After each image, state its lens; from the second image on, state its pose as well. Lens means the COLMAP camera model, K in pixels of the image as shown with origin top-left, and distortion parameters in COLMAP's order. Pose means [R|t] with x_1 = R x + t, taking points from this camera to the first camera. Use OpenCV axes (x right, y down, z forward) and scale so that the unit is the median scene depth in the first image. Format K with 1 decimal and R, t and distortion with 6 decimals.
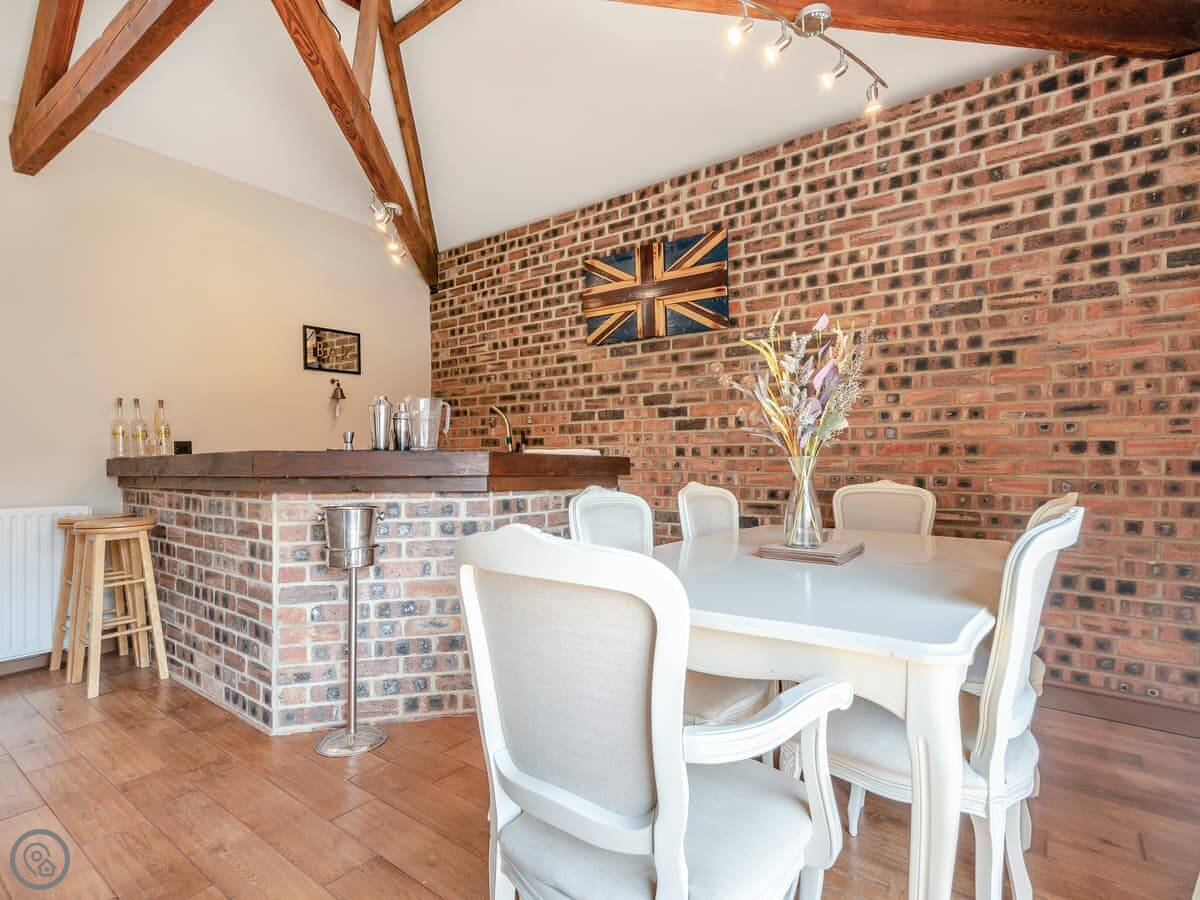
lens RADIAL K [[610.6, 0, 594.8], [0, 610.6, 460.8], [0, 0, 1]] dist [0.018442, -0.002264]
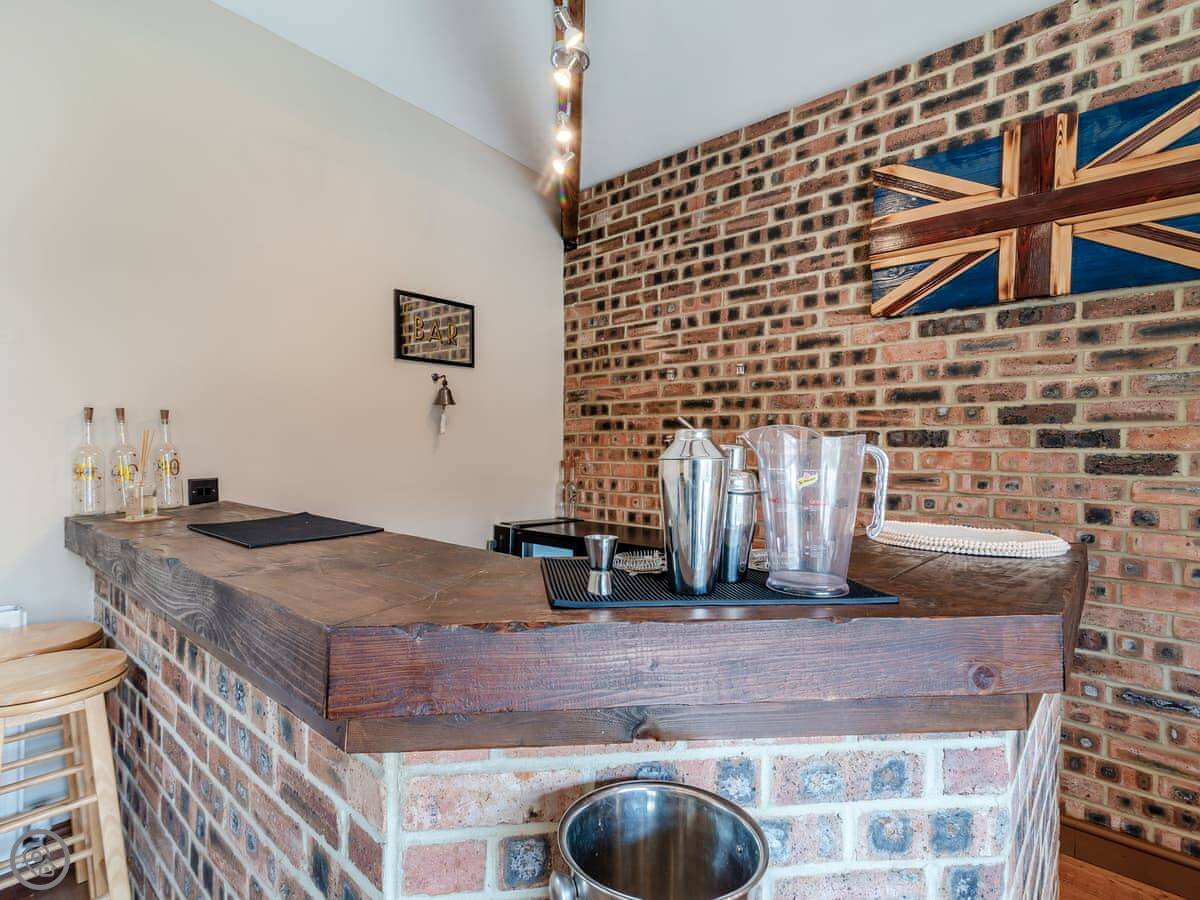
lens RADIAL K [[610.6, 0, 594.6], [0, 610.6, 463.3], [0, 0, 1]] dist [0.018442, -0.002264]
pose [[0.996761, 0.016741, -0.078653, -0.242750], [-0.015946, 0.999815, 0.010728, -0.056756], [0.078818, -0.009439, 0.996844, 0.428083]]
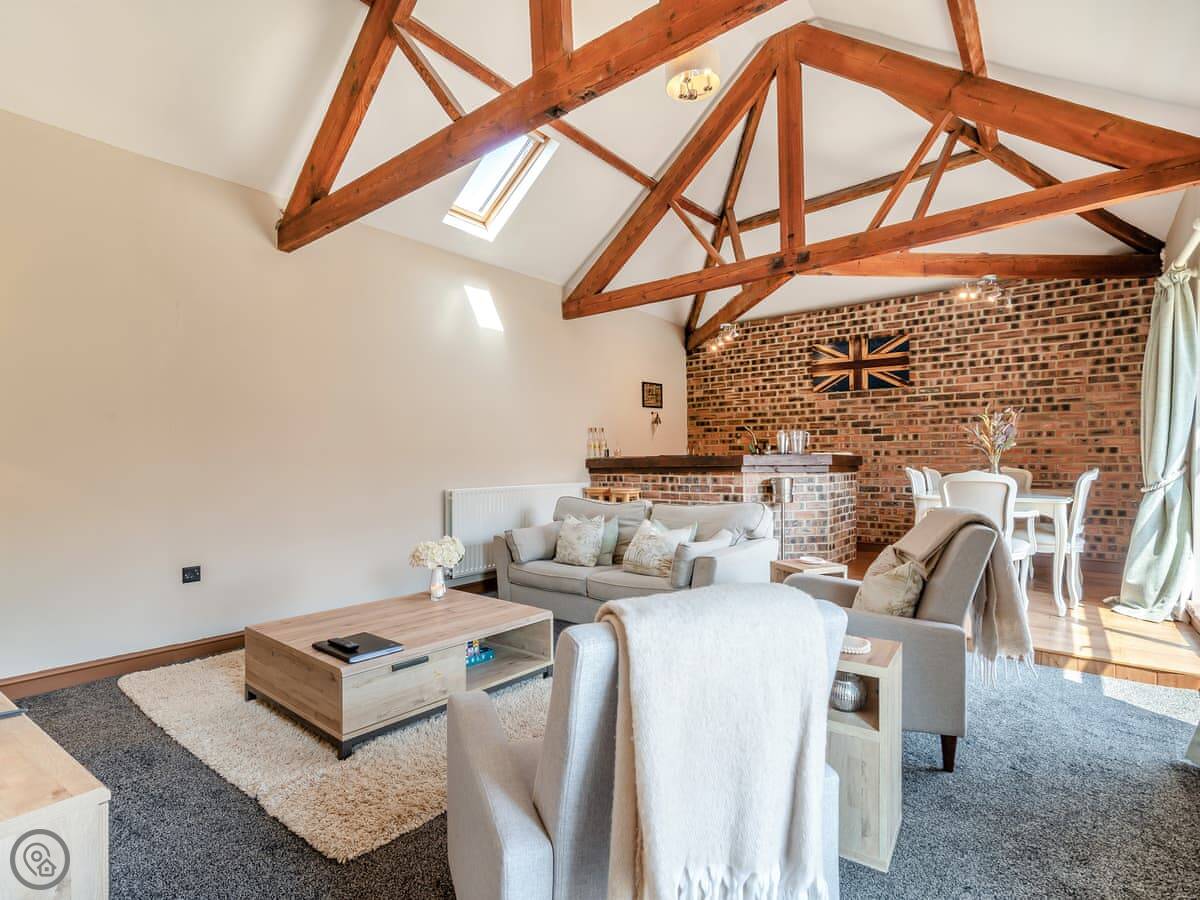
lens RADIAL K [[598.5, 0, 605.5], [0, 598.5, 466.6], [0, 0, 1]] dist [0.017445, -0.000376]
pose [[0.999584, -0.006525, -0.028100, -0.602346], [0.006812, 0.999926, 0.010113, 0.001868], [0.028032, -0.010300, 0.999554, -0.791330]]
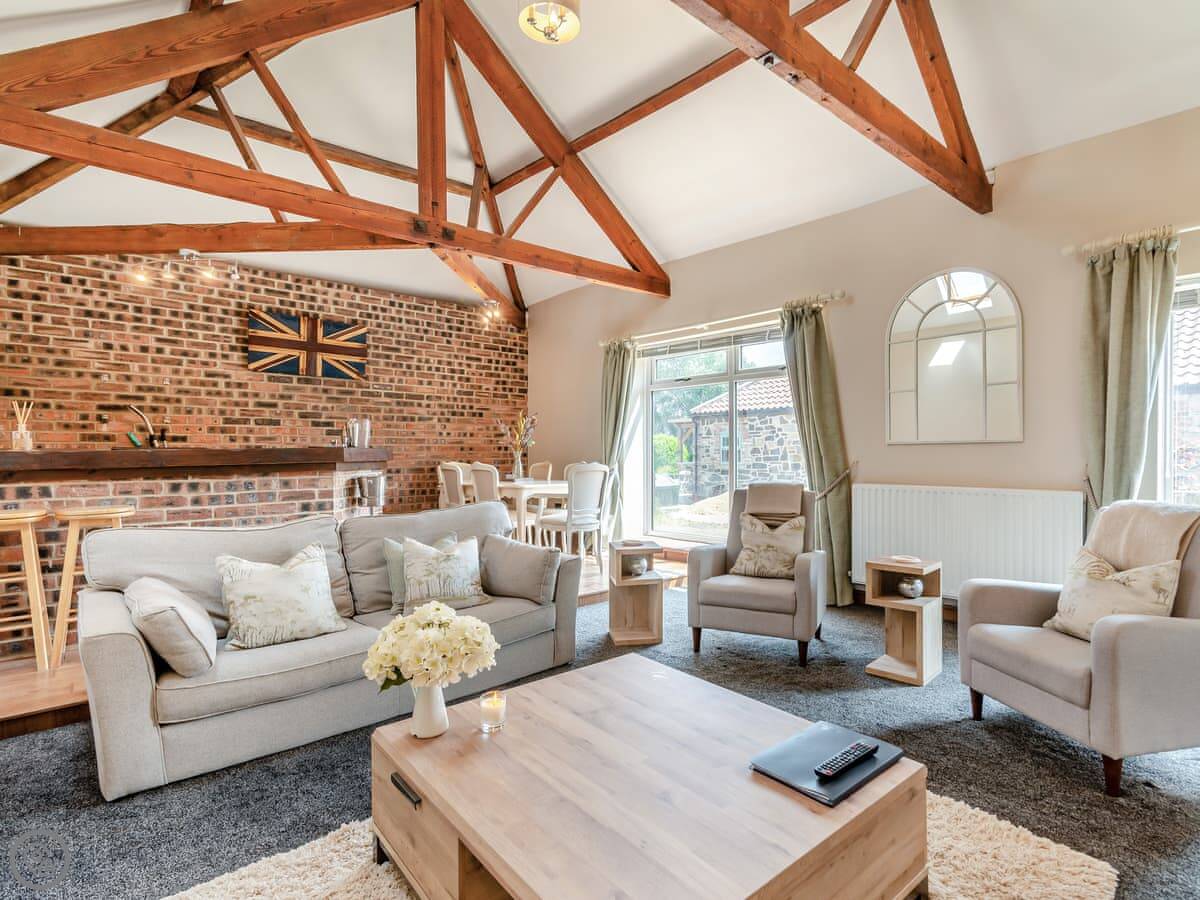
lens RADIAL K [[610.6, 0, 632.2], [0, 610.6, 456.6], [0, 0, 1]] dist [0.018442, -0.002264]
pose [[0.189684, -0.006204, 0.981826, -1.292521], [0.007637, 0.999959, 0.004843, 0.004771], [-0.981815, 0.006580, 0.189724, -0.110295]]
